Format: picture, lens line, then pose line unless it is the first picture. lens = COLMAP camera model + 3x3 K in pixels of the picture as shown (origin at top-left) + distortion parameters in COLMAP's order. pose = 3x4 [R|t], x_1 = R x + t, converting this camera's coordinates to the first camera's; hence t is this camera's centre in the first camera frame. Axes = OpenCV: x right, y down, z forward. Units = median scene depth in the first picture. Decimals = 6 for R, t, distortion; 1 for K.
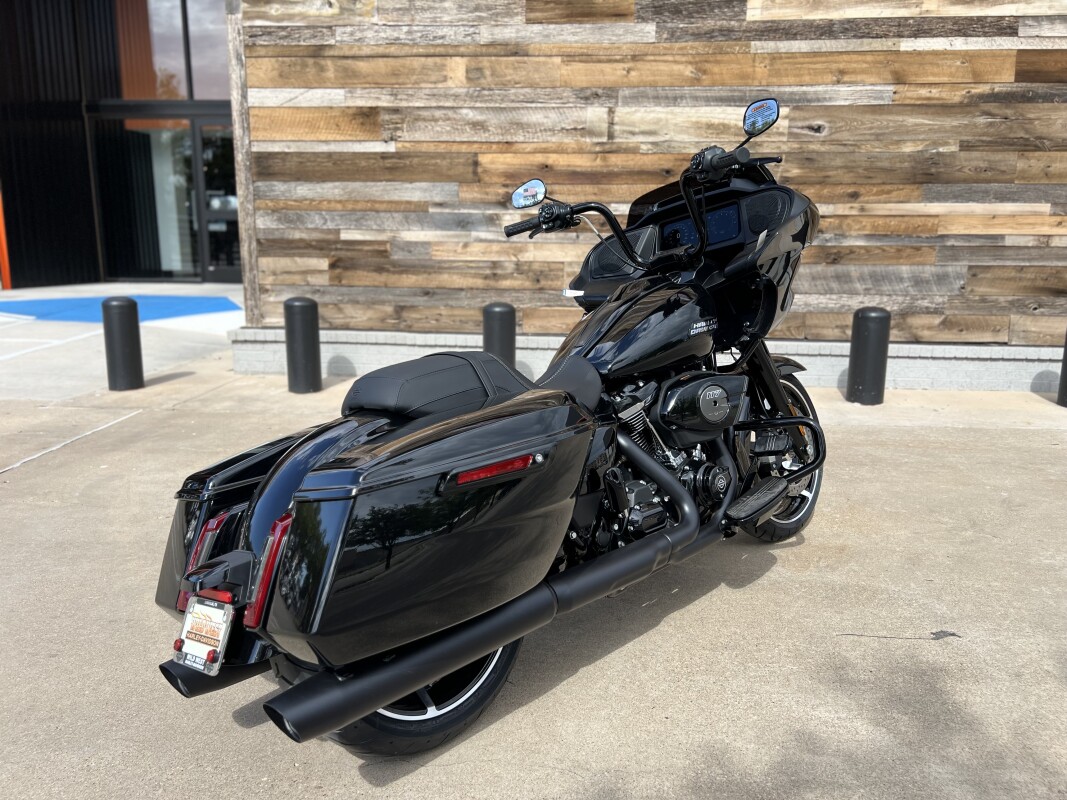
lens RADIAL K [[809.8, 0, 540.1], [0, 809.8, 409.0], [0, 0, 1]] dist [0.040618, -0.045464]
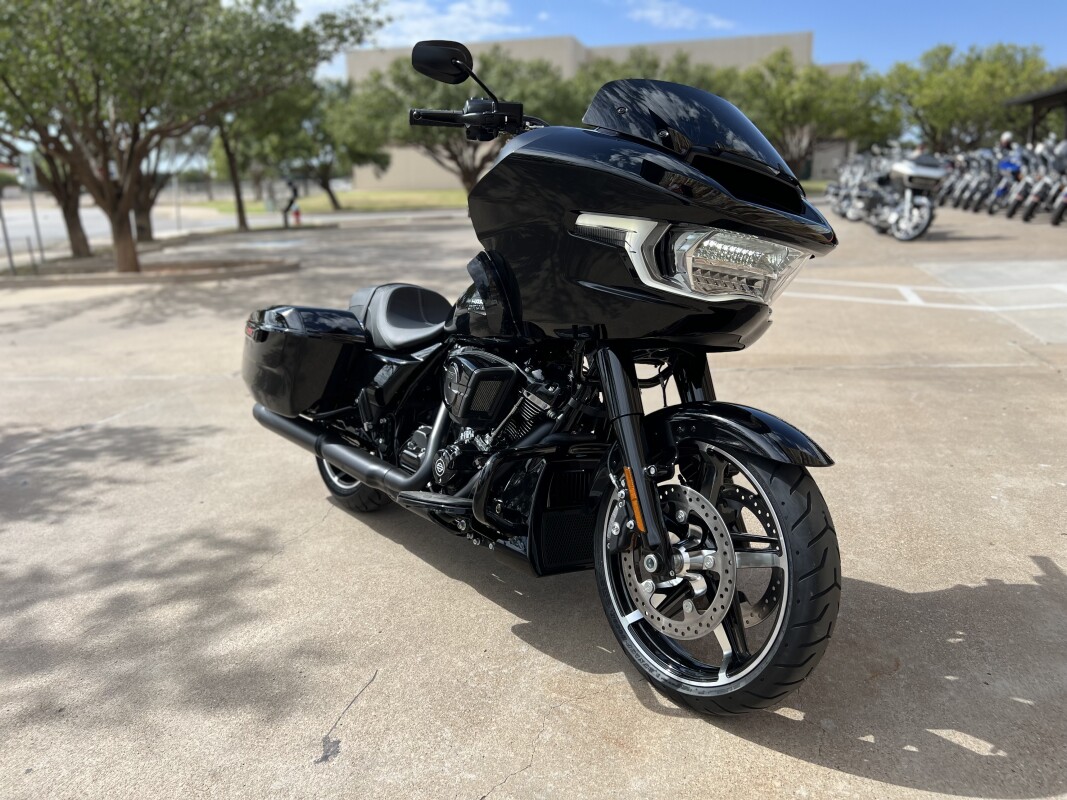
lens RADIAL K [[809.8, 0, 537.0], [0, 809.8, 402.2], [0, 0, 1]] dist [0.040618, -0.045464]
pose [[-0.153614, 0.251917, -0.955479, 0.453818], [-0.163649, 0.947117, 0.276023, -0.108775], [0.974485, 0.198764, -0.104265, 0.495099]]
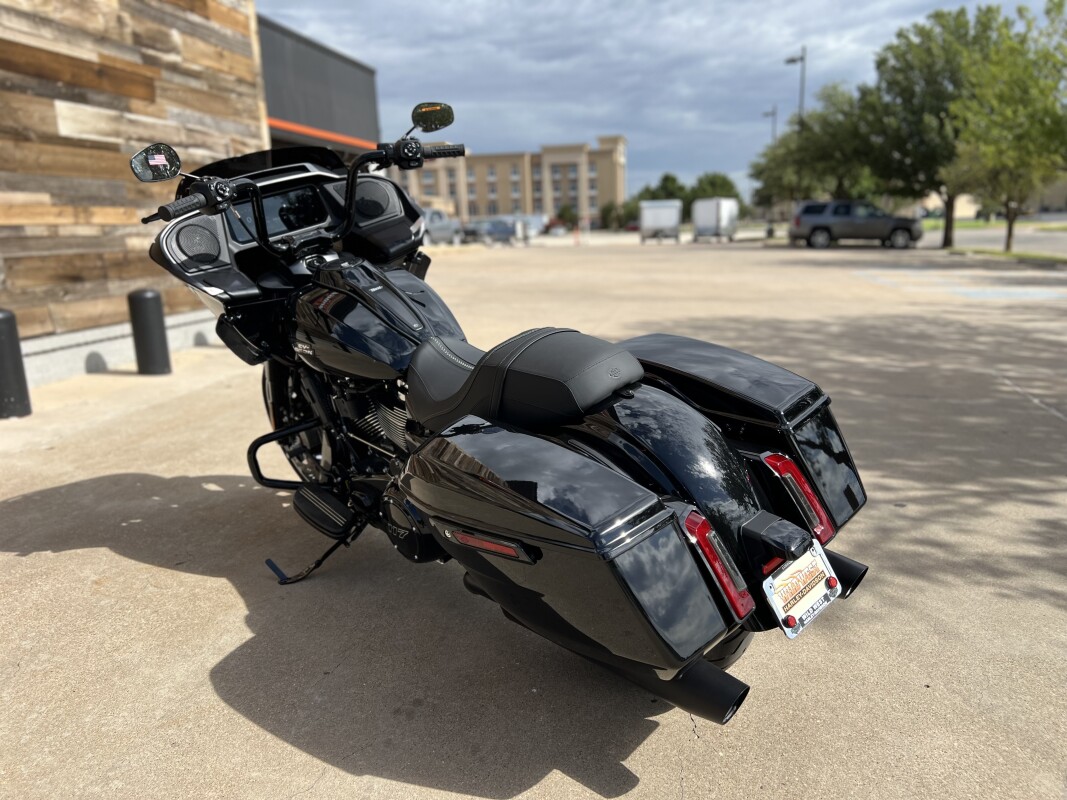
lens RADIAL K [[809.8, 0, 543.8], [0, 809.8, 404.7], [0, 0, 1]] dist [0.040618, -0.045464]
pose [[0.078498, -0.223235, 0.971599, -0.379868], [0.224191, 0.953595, 0.200985, -0.063305], [-0.971379, 0.202047, 0.124903, 0.308379]]
